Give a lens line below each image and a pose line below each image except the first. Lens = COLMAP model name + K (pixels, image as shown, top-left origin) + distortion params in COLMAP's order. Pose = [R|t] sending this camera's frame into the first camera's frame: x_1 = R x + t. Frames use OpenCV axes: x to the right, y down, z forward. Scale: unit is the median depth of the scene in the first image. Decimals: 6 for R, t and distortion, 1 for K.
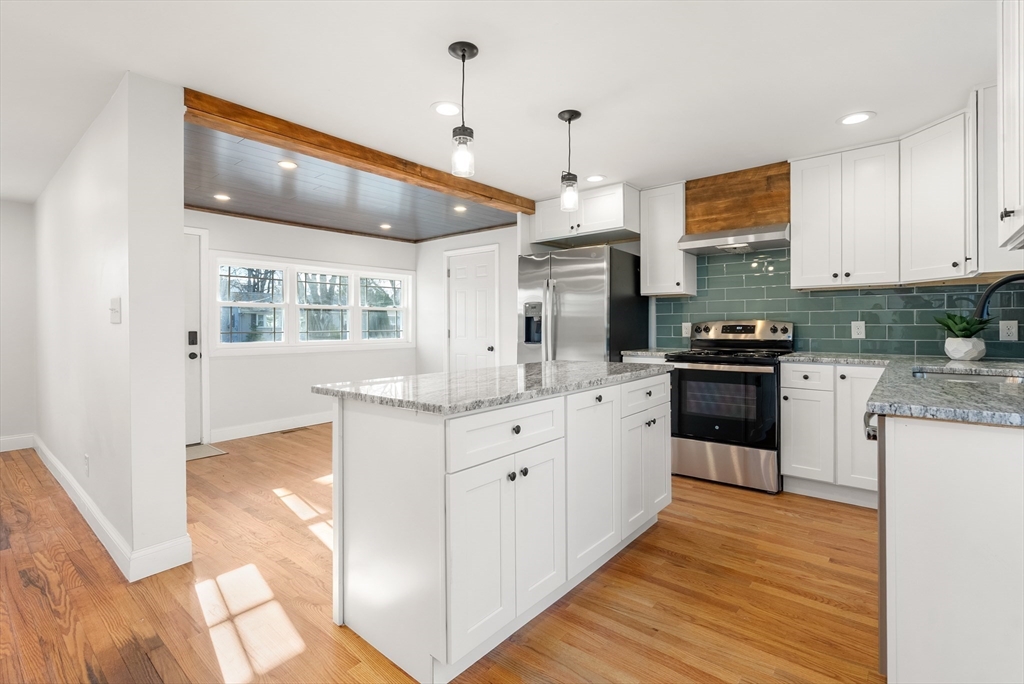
lens RADIAL K [[473.1, 0, 519.2], [0, 473.1, 324.5], [0, 0, 1]] dist [-0.008745, 0.002071]
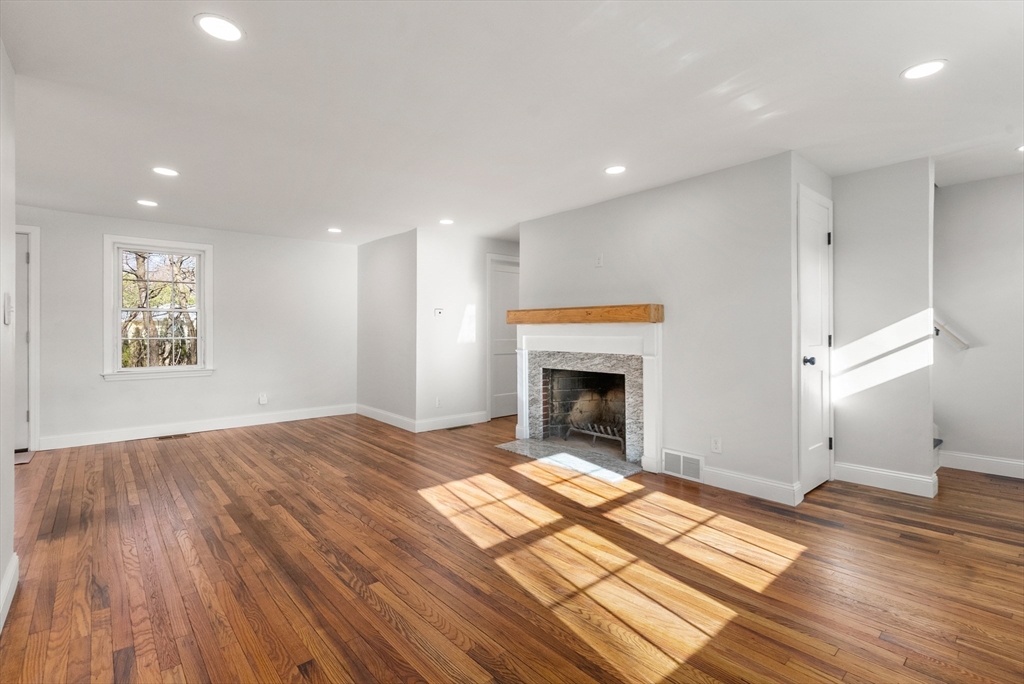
lens RADIAL K [[473.1, 0, 513.6], [0, 473.1, 331.5], [0, 0, 1]] dist [-0.008745, 0.002071]
pose [[-0.986944, 0.009148, 0.160807, -1.289124], [0.009557, 0.999953, 0.001767, 0.014394], [-0.160783, 0.003280, -0.986984, 1.148491]]
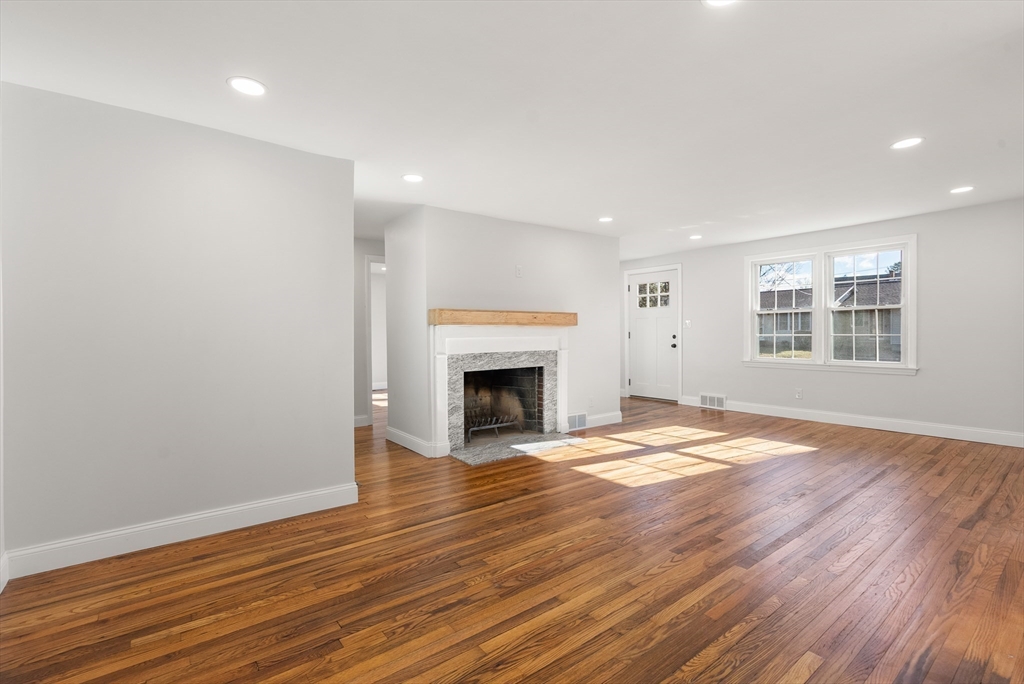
lens RADIAL K [[473.1, 0, 507.6], [0, 473.1, 343.1], [0, 0, 1]] dist [-0.008745, 0.002071]
pose [[-0.228361, 0.031485, -0.973067, 0.133926], [0.009298, 0.999502, 0.030158, 0.006232], [0.973532, -0.002160, -0.228540, 0.159864]]
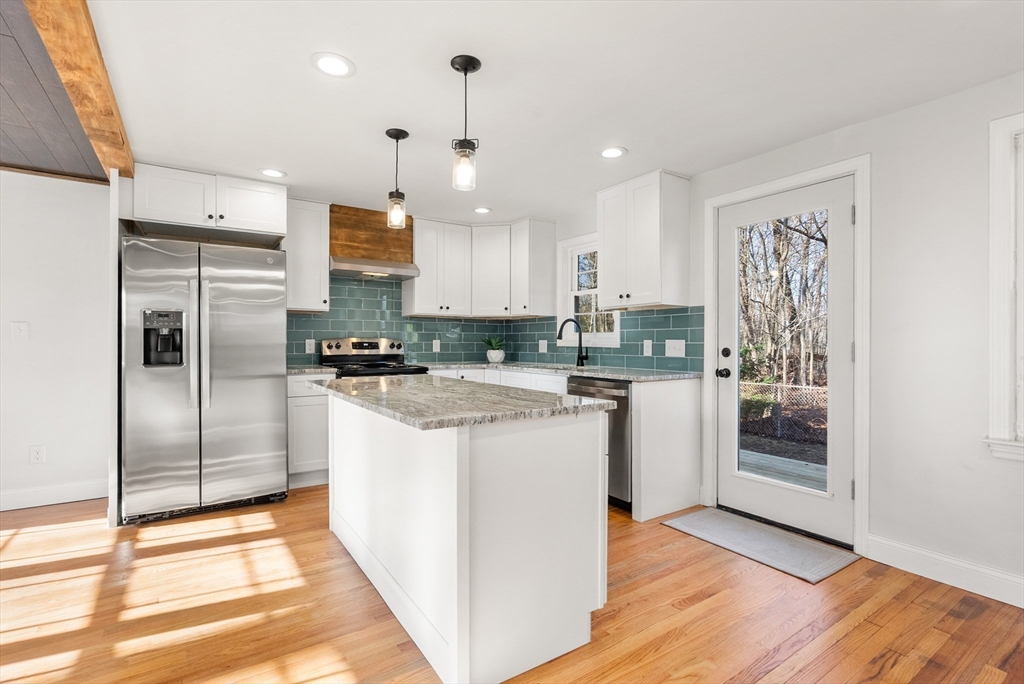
lens RADIAL K [[473.1, 0, 511.8], [0, 473.1, 341.9], [0, 0, 1]] dist [-0.008745, 0.002071]
pose [[0.281330, 0.007493, 0.959582, -0.612574], [-0.003708, 0.999971, -0.006721, 0.008042], [-0.959604, -0.001668, 0.281349, 0.370627]]
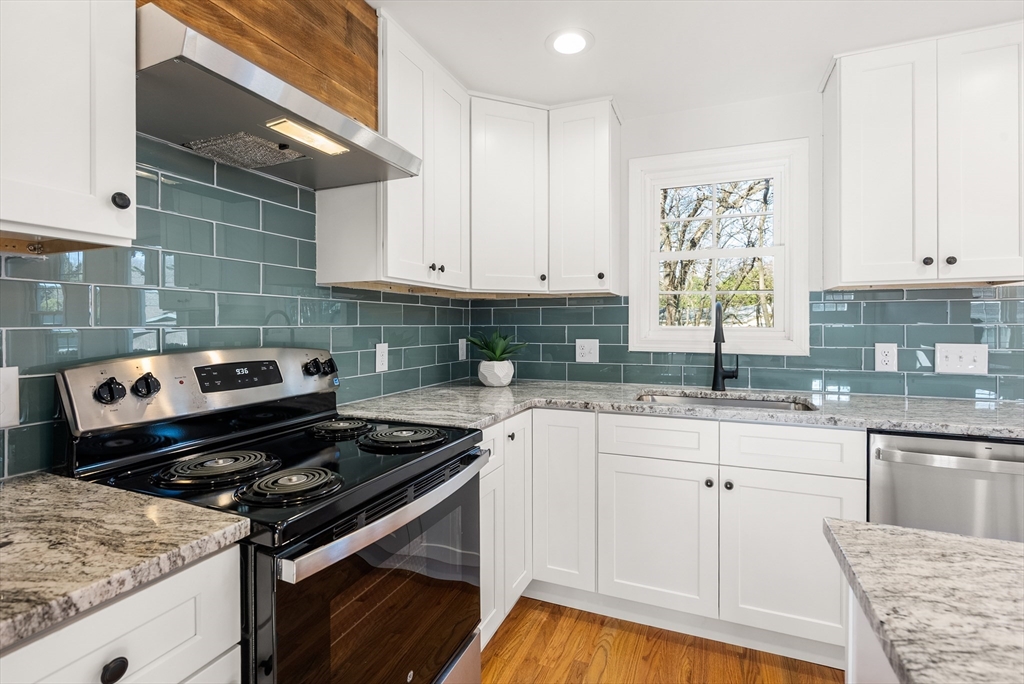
lens RADIAL K [[473.1, 0, 514.7], [0, 473.1, 324.5], [0, 0, 1]] dist [-0.008745, 0.002071]
pose [[-0.289911, 0.005236, 0.957039, 0.078006], [0.004297, 0.999982, -0.004170, -0.028618], [-0.957044, 0.002904, -0.289929, 1.017733]]
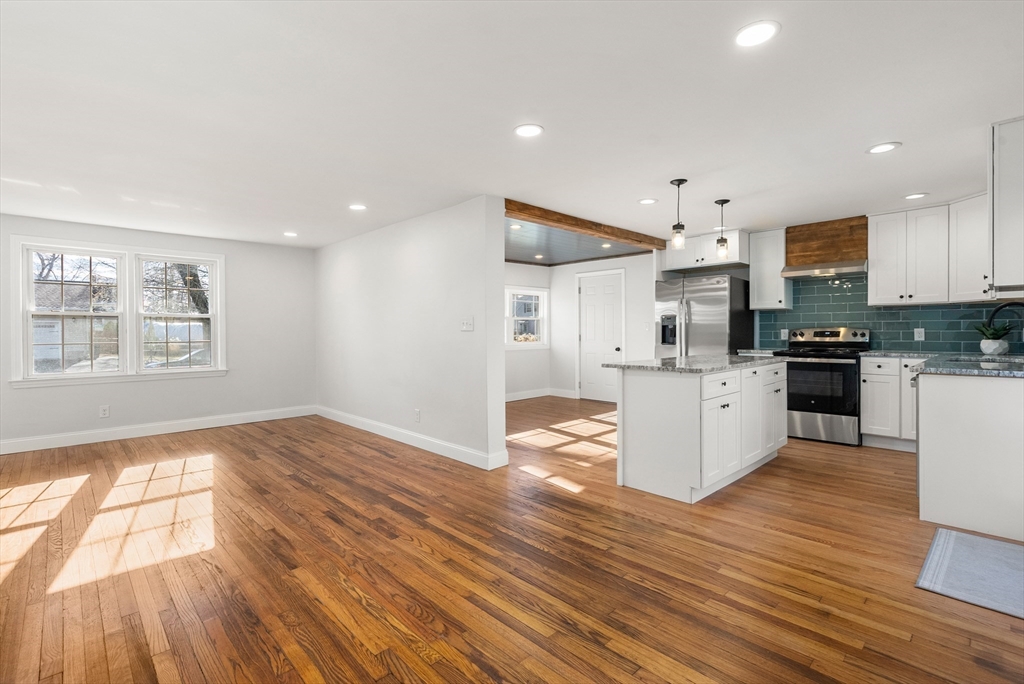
lens RADIAL K [[473.1, 0, 517.2], [0, 473.1, 332.7], [0, 0, 1]] dist [-0.008745, 0.002071]
pose [[0.994086, -0.000208, -0.108599, -0.322122], [0.000844, 0.999983, 0.005813, -0.003555], [0.108596, -0.005870, 0.994069, -0.529056]]
